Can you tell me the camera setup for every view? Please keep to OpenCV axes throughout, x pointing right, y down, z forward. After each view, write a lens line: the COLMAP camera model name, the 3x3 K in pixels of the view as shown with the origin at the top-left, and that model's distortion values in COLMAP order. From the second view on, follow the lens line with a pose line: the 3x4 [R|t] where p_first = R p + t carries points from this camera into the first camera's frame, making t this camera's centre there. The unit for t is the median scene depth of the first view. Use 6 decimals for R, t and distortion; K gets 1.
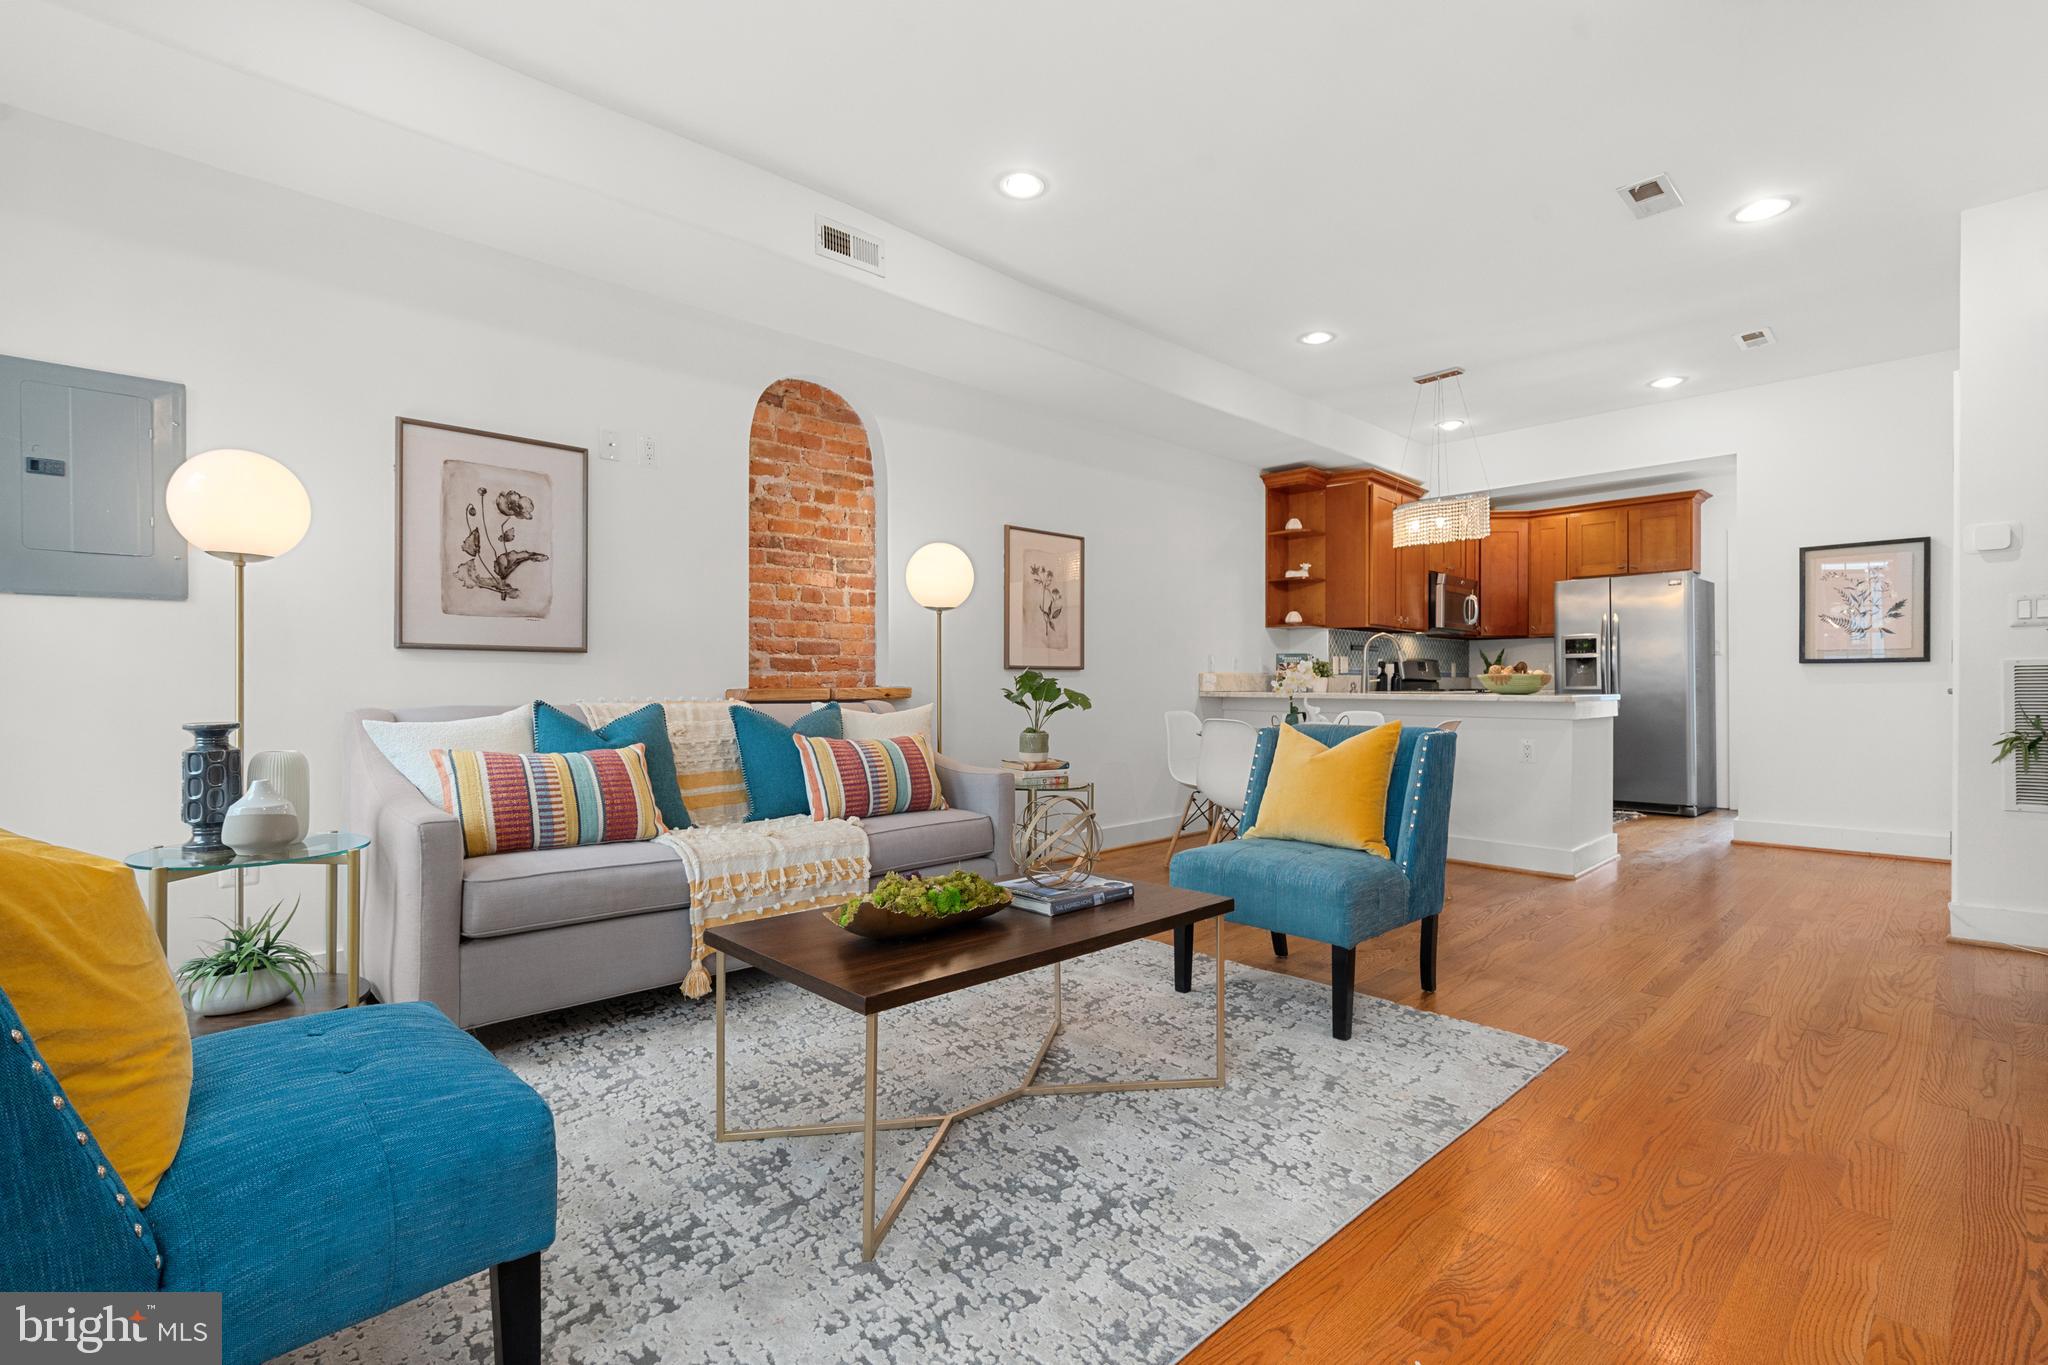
lens RADIAL K [[925.3, 0, 1016.7], [0, 925.3, 691.5], [0, 0, 1]] dist [-0.009110, 0.003544]
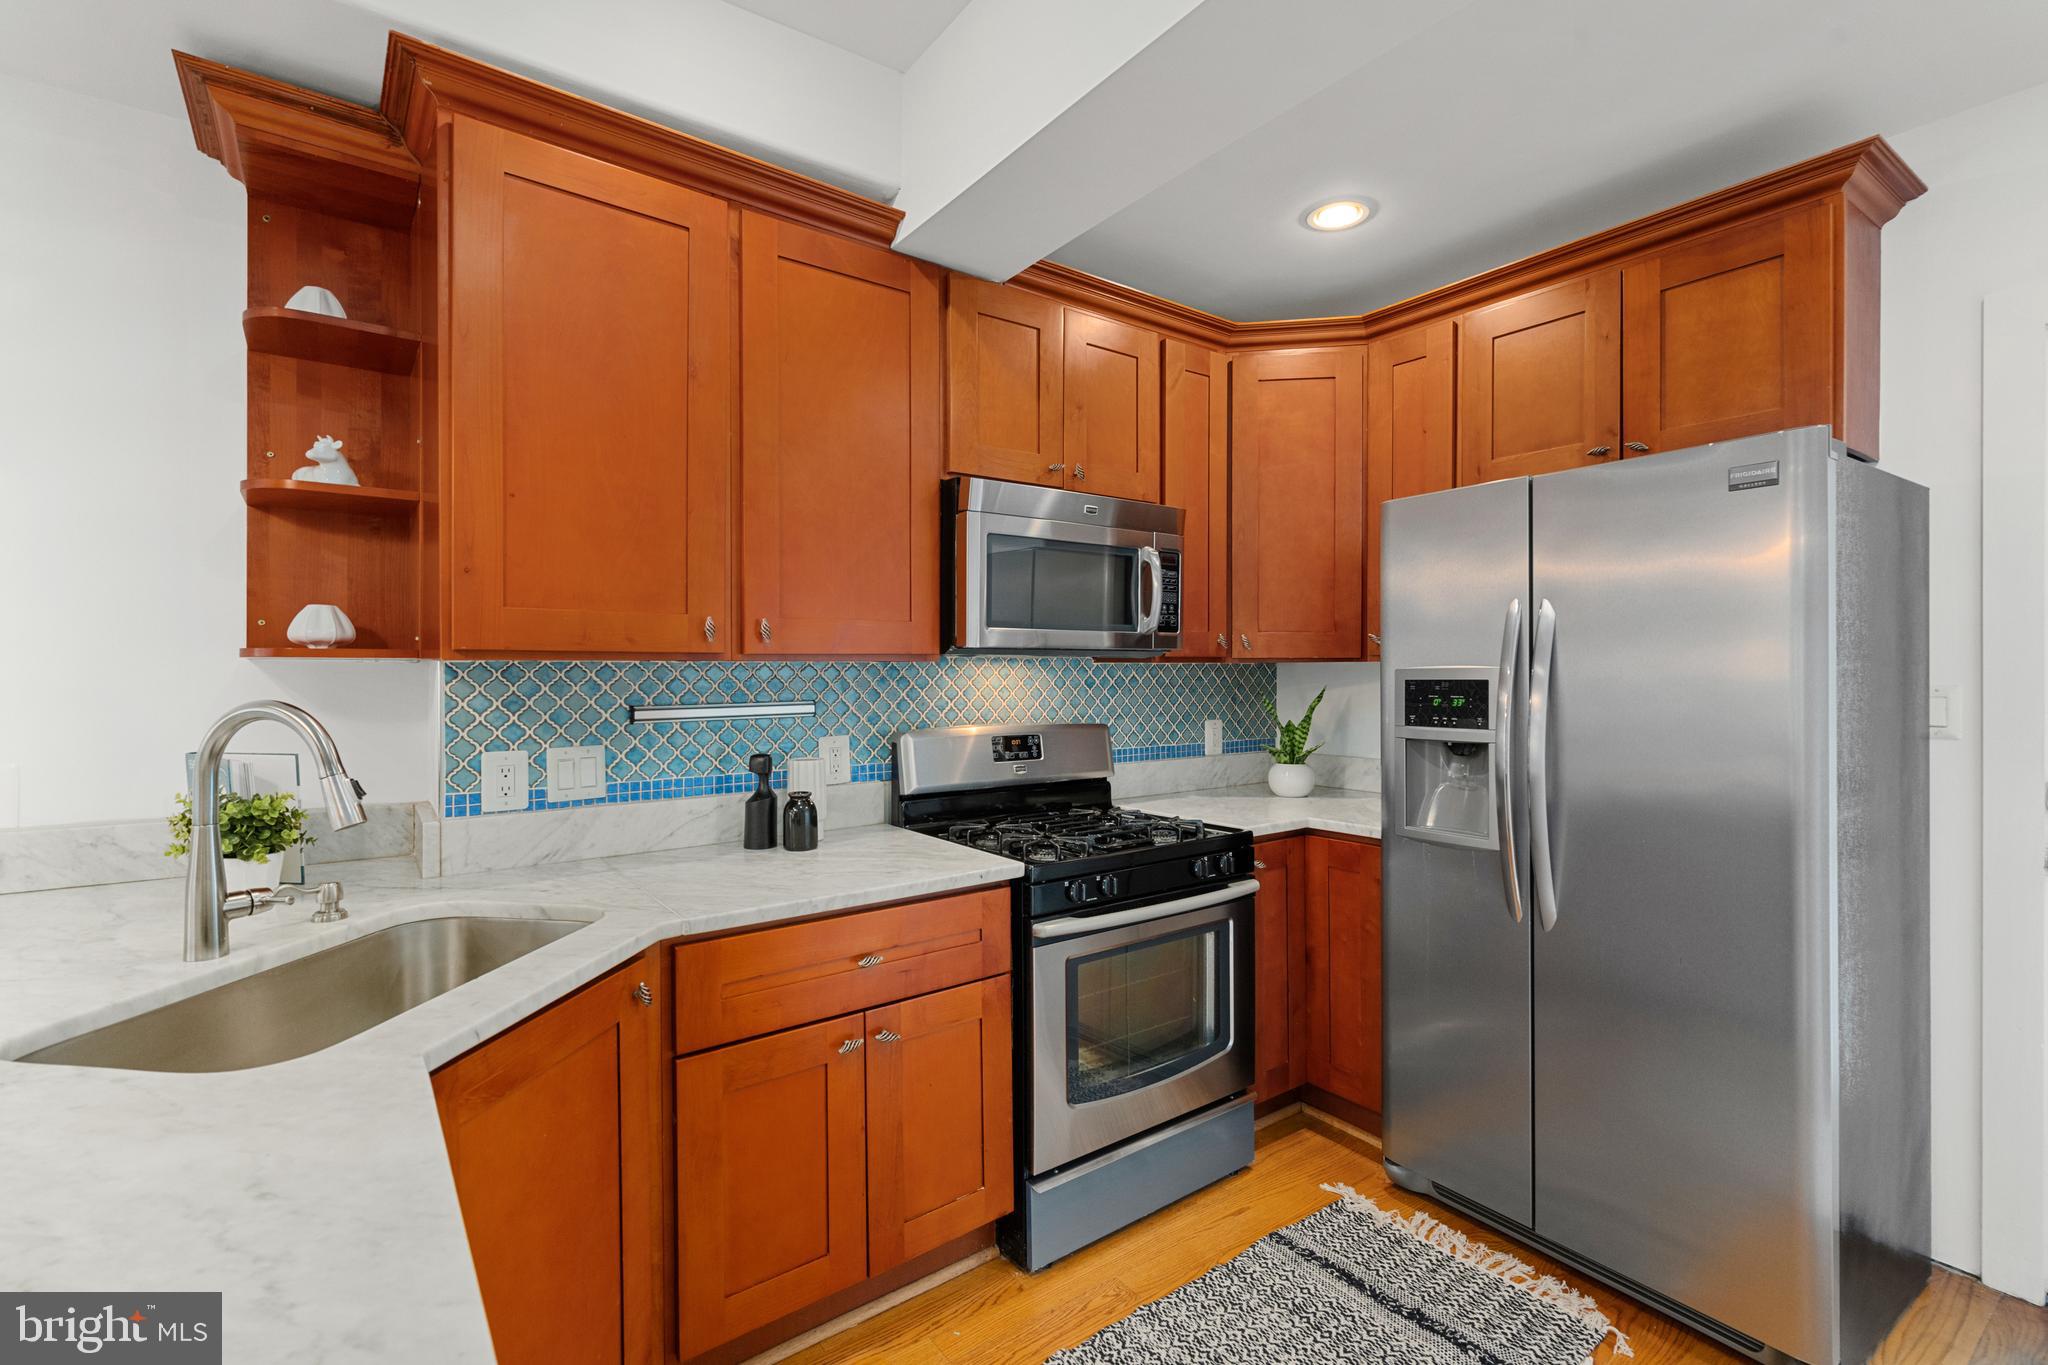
lens RADIAL K [[925.3, 0, 1020.8], [0, 925.3, 676.7], [0, 0, 1]] dist [-0.009110, 0.003544]
pose [[0.990706, 0.002546, -0.135997, 0.861812], [-0.002008, 0.999990, 0.004096, -0.099251], [0.136006, -0.003785, 0.990701, 1.130836]]
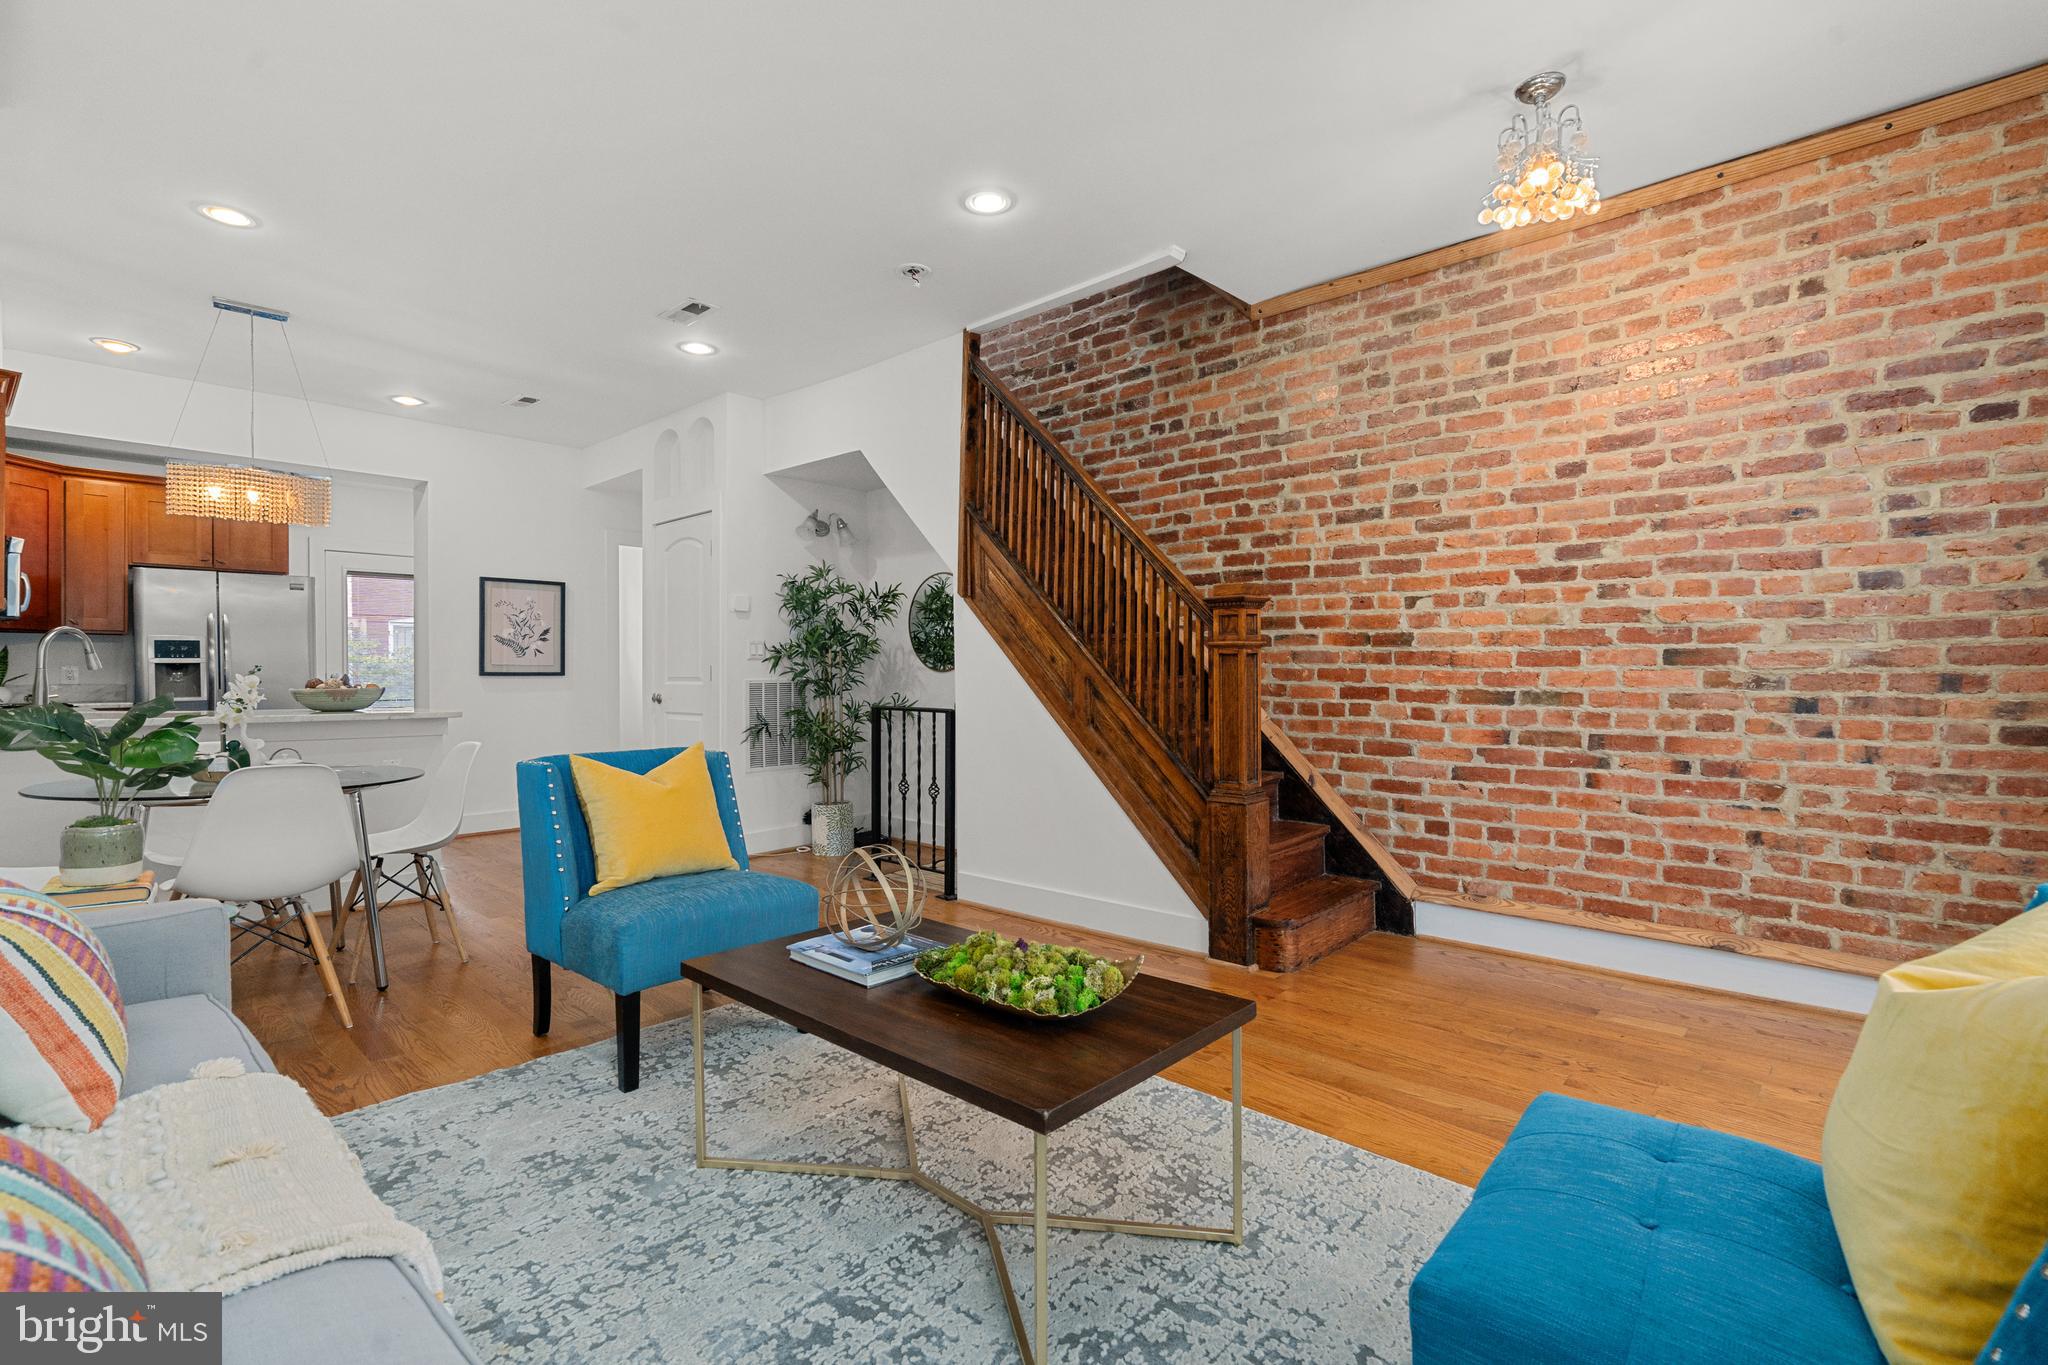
lens RADIAL K [[925.3, 0, 1033.8], [0, 925.3, 675.8], [0, 0, 1]] dist [-0.009110, 0.003544]
pose [[-0.070576, 0.003366, 0.997501, -0.462338], [0.009503, 0.999951, -0.002702, -0.026067], [-0.997461, 0.009289, -0.070604, 0.484342]]
